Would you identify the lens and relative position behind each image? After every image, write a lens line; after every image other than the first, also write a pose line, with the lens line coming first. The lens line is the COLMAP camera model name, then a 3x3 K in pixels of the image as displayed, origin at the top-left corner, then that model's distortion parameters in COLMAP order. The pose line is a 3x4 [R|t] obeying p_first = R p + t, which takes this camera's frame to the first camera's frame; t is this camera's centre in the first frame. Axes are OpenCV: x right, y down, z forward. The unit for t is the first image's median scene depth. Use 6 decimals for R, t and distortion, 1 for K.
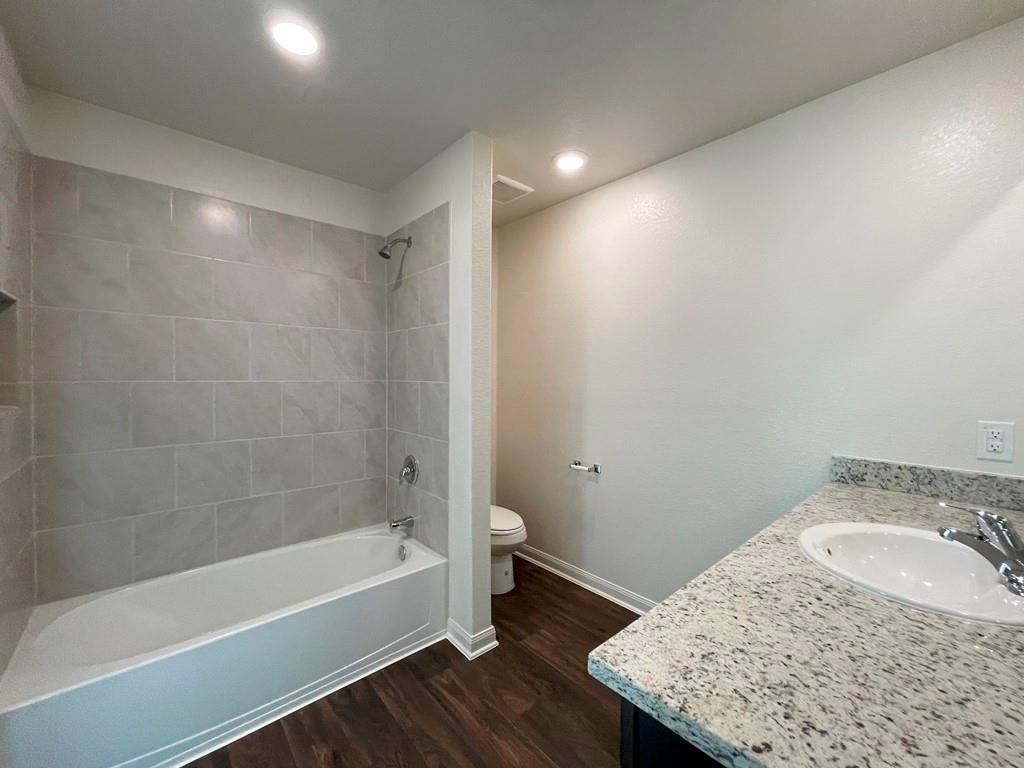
lens RADIAL K [[415.6, 0, 512.0], [0, 415.6, 384.0], [0, 0, 1]] dist [-0.002312, -0.000113]
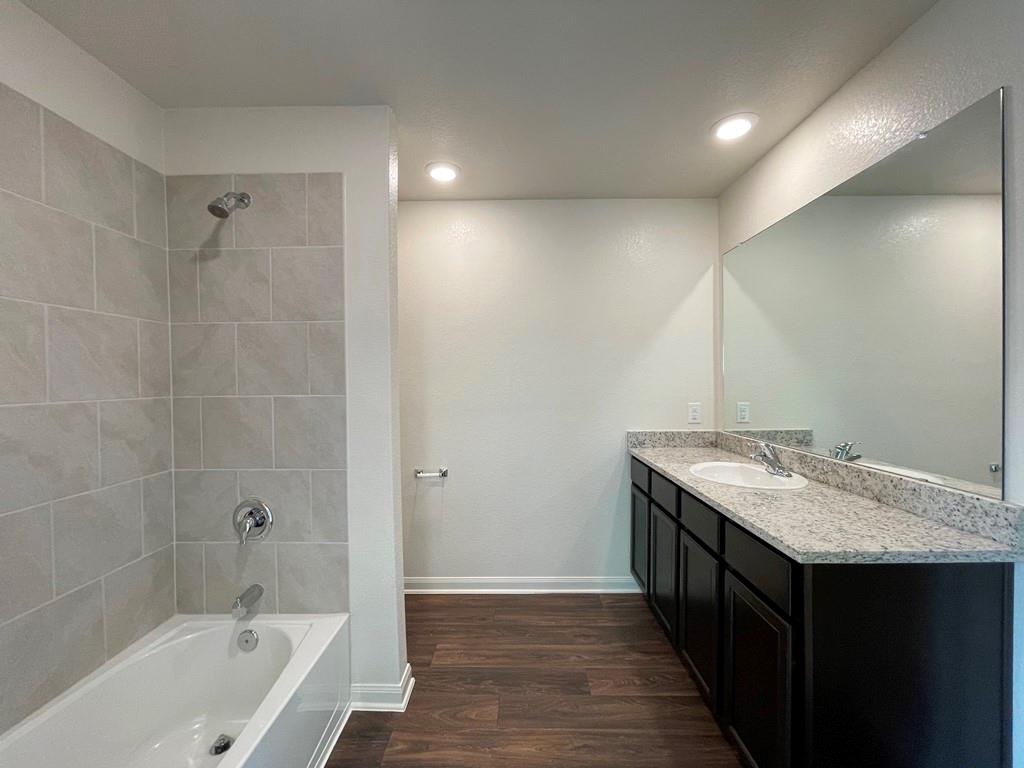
lens RADIAL K [[413.4, 0, 512.0], [0, 413.4, 384.0], [0, 0, 1]] dist [-0.004212, -0.000263]
pose [[0.669237, -0.021372, 0.742742, -0.627637], [0.029201, 0.999571, 0.002451, -0.021263], [-0.742475, 0.020049, 0.669573, 0.256449]]
